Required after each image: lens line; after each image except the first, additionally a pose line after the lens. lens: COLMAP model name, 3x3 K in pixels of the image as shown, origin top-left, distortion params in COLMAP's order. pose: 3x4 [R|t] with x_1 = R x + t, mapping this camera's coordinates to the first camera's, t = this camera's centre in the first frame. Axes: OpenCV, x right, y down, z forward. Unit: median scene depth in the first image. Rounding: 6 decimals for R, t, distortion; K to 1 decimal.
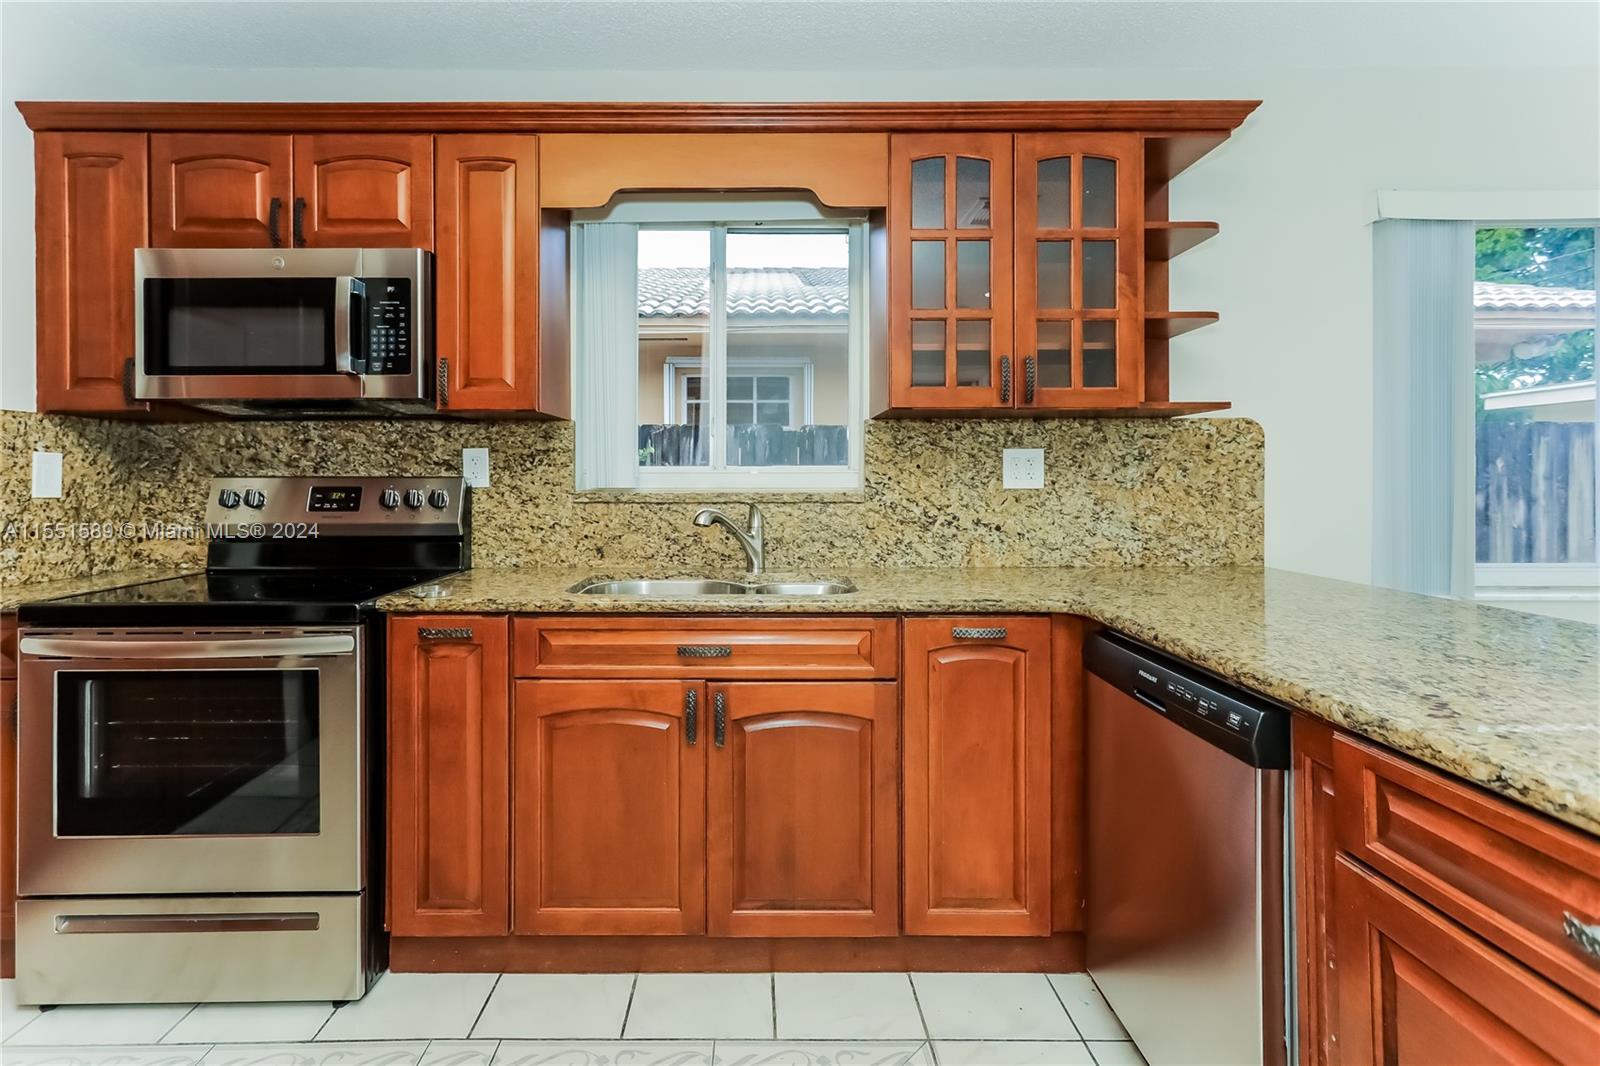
lens RADIAL K [[762.7, 0, 762.6], [0, 762.7, 478.4], [0, 0, 1]] dist [0.006272, 0.001141]
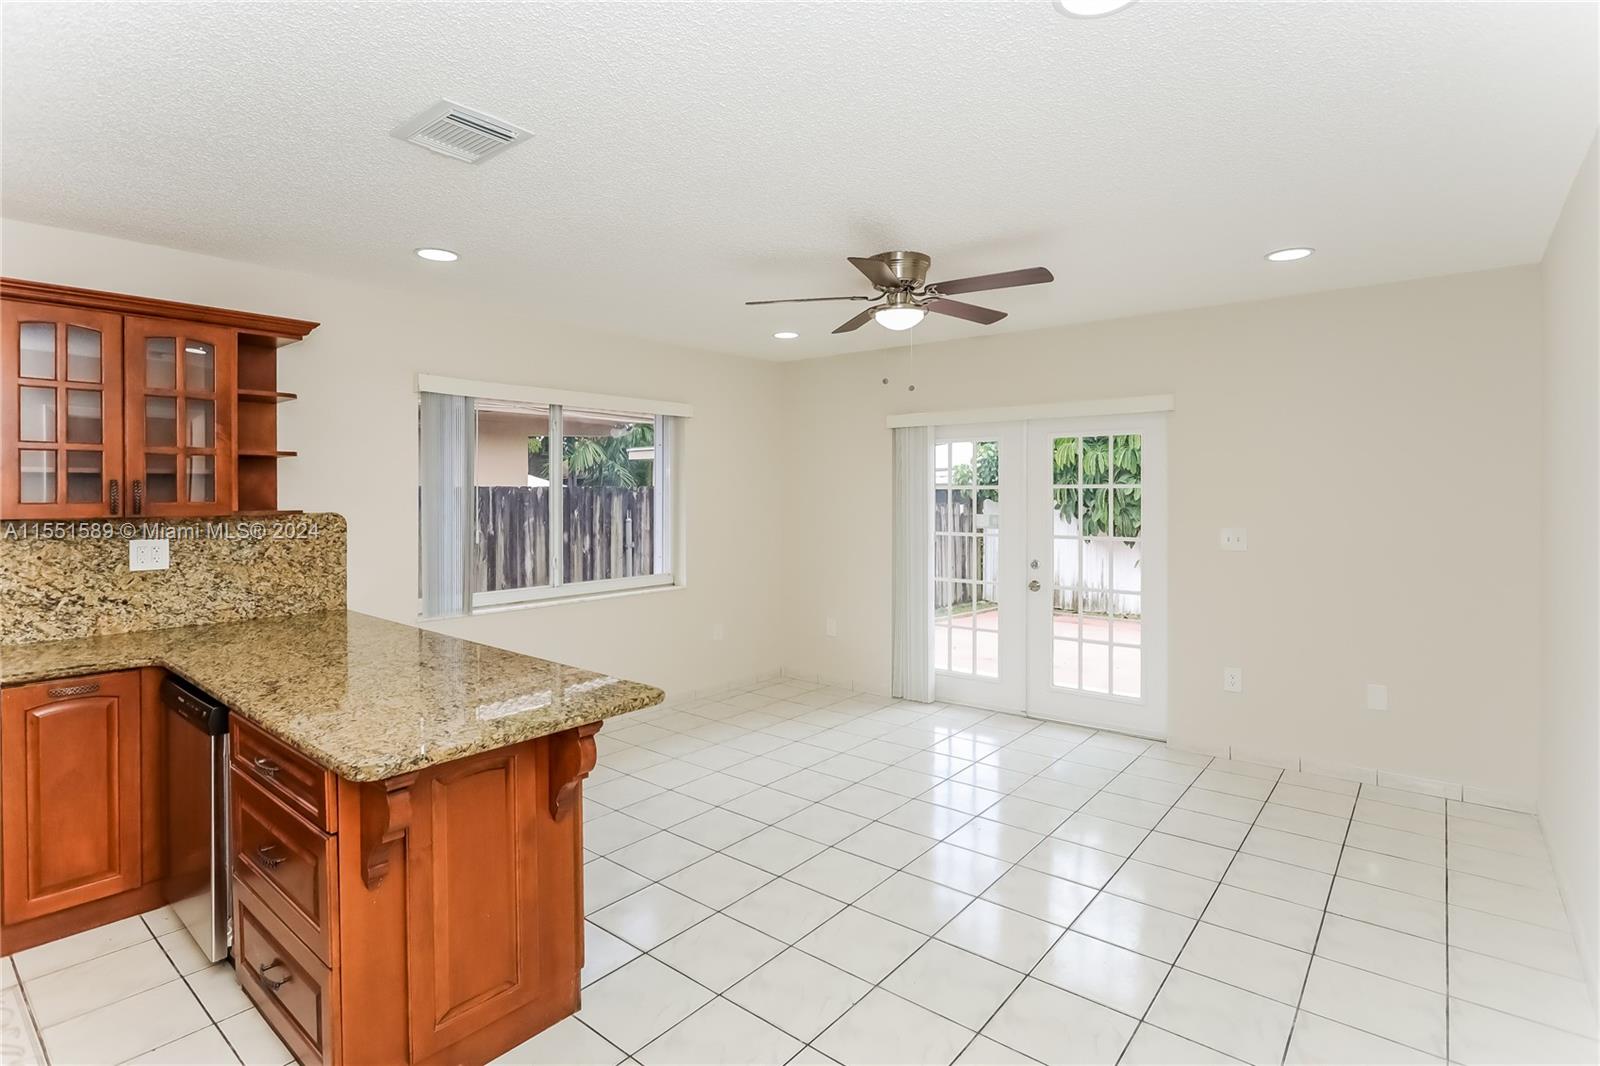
lens RADIAL K [[790.3, 0, 785.5], [0, 790.3, 497.0], [0, 0, 1]] dist [-0.004014, -0.000094]
pose [[0.645304, -0.003142, 0.763920, 0.016064], [-0.003295, 0.999971, 0.006896, -0.123504], [-0.763919, -0.006967, 0.645275, -0.690137]]
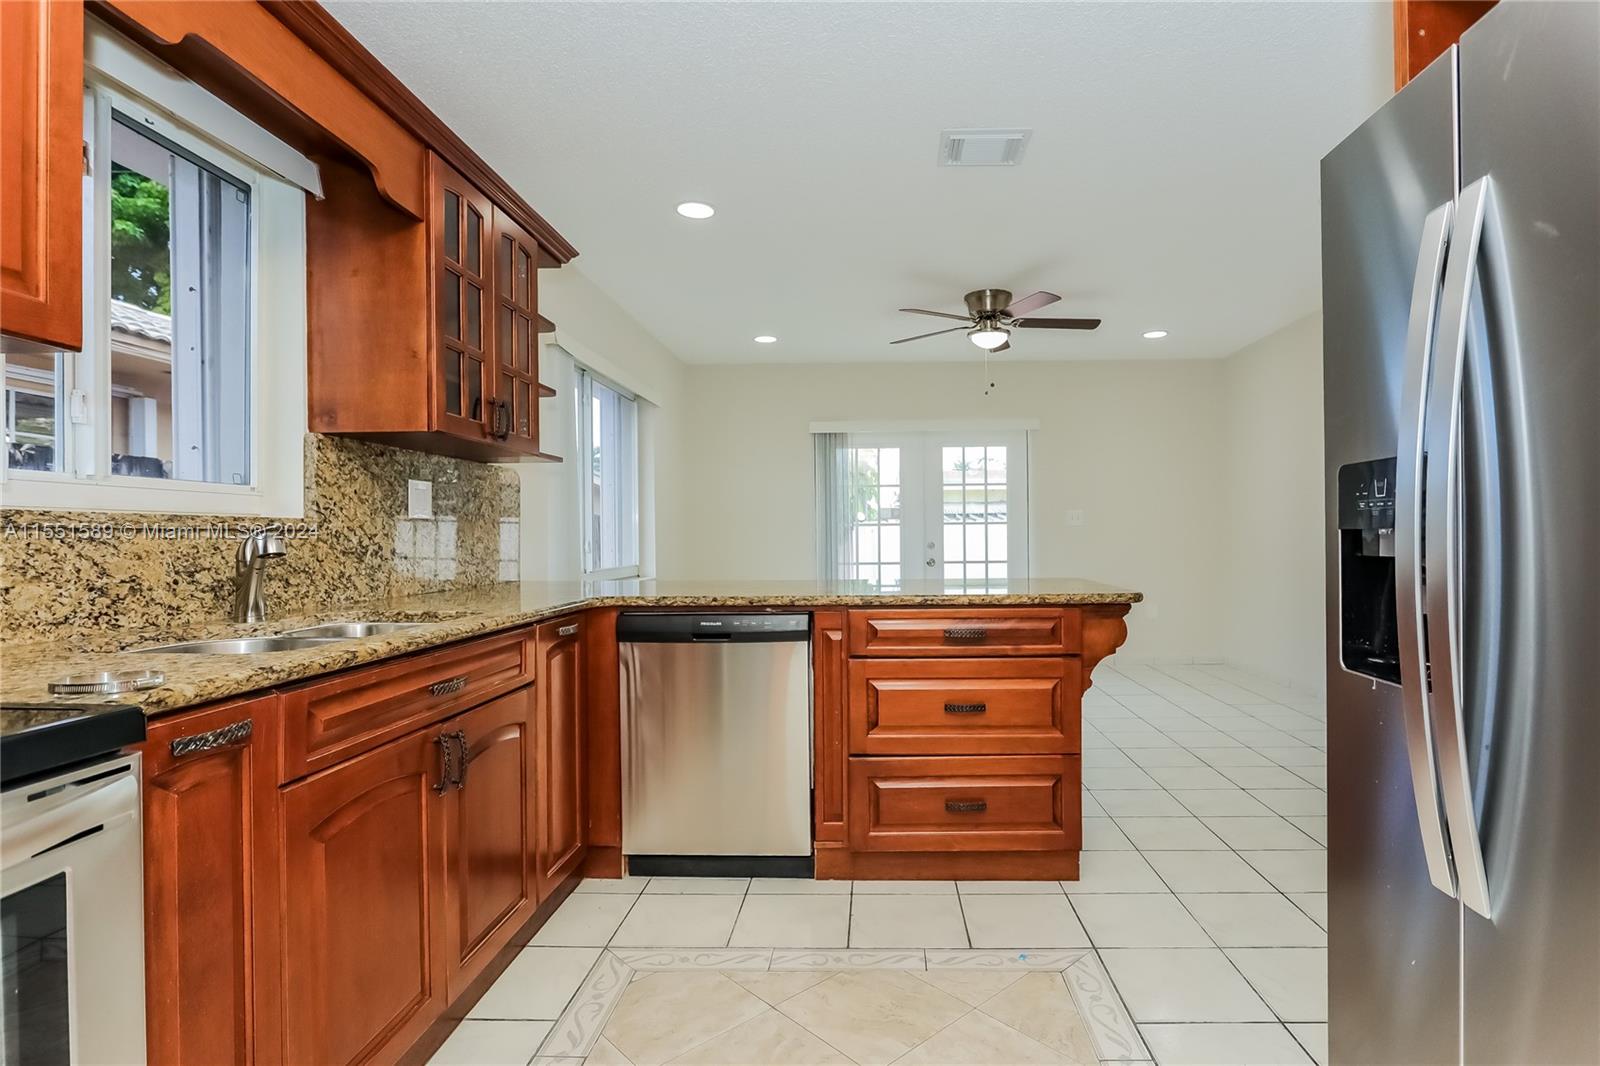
lens RADIAL K [[808.2, 0, 855.9], [0, 808.2, 541.0], [0, 0, 1]] dist [-0.014246, 0.000909]
pose [[0.024280, -0.005284, 0.999691, -0.744098], [0.004764, 0.999975, 0.005170, 0.041172], [-0.999694, 0.004637, 0.024304, 0.377584]]
